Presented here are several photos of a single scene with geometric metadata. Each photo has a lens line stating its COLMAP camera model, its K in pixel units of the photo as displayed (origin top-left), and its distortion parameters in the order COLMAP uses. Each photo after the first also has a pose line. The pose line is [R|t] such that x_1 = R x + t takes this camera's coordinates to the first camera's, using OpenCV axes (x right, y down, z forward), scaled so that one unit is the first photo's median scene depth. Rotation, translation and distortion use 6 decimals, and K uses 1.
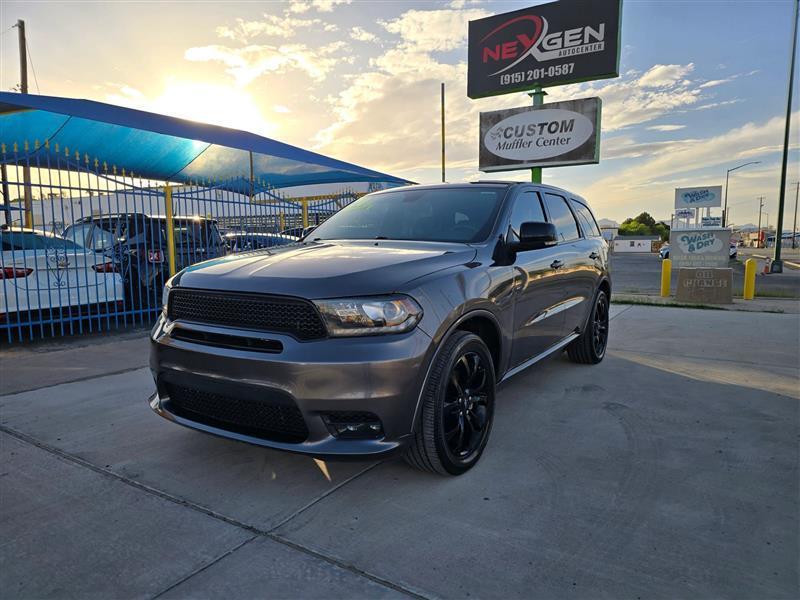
lens RADIAL K [[537.2, 0, 401.1], [0, 537.2, 307.8], [0, 0, 1]] dist [0.061799, -0.060888]
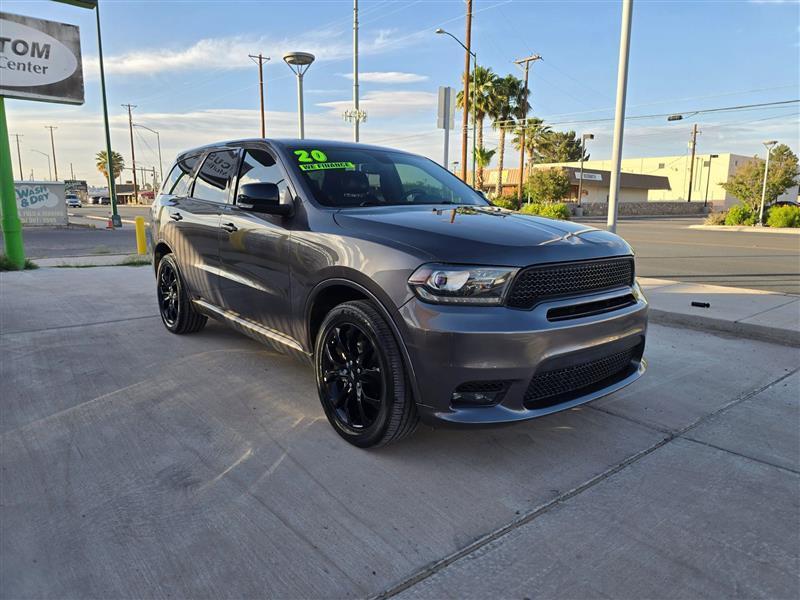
lens RADIAL K [[537.2, 0, 412.3], [0, 537.2, 299.4], [0, 0, 1]] dist [0.061799, -0.060888]
pose [[0.310239, -0.164206, 0.936370, -0.612195], [0.097146, 0.985289, 0.140598, -0.059918], [-0.945682, 0.047346, 0.321627, 0.434945]]
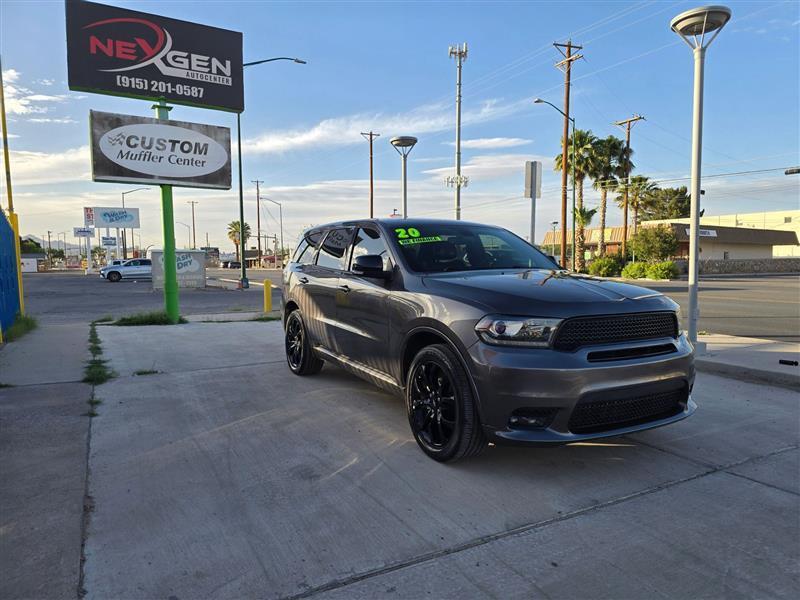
lens RADIAL K [[537.2, 0, 411.0], [0, 537.2, 300.8], [0, 0, 1]] dist [0.061799, -0.060888]
pose [[0.482232, -0.063527, 0.873737, -0.726359], [0.102199, 0.994637, 0.015911, -0.059132], [-0.870062, 0.081622, 0.486138, 0.361813]]
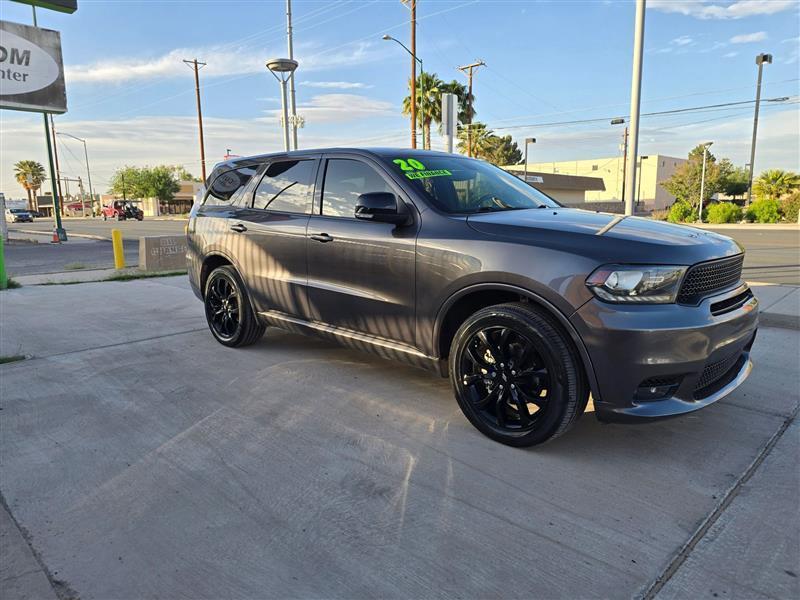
lens RADIAL K [[537.2, 0, 403.9], [0, 537.2, 301.9], [0, 0, 1]] dist [0.061799, -0.060888]
pose [[0.214012, -0.170558, 0.961826, -0.670427], [0.123022, 0.981505, 0.146674, -0.081511], [-0.969053, 0.086936, 0.231036, 0.607615]]
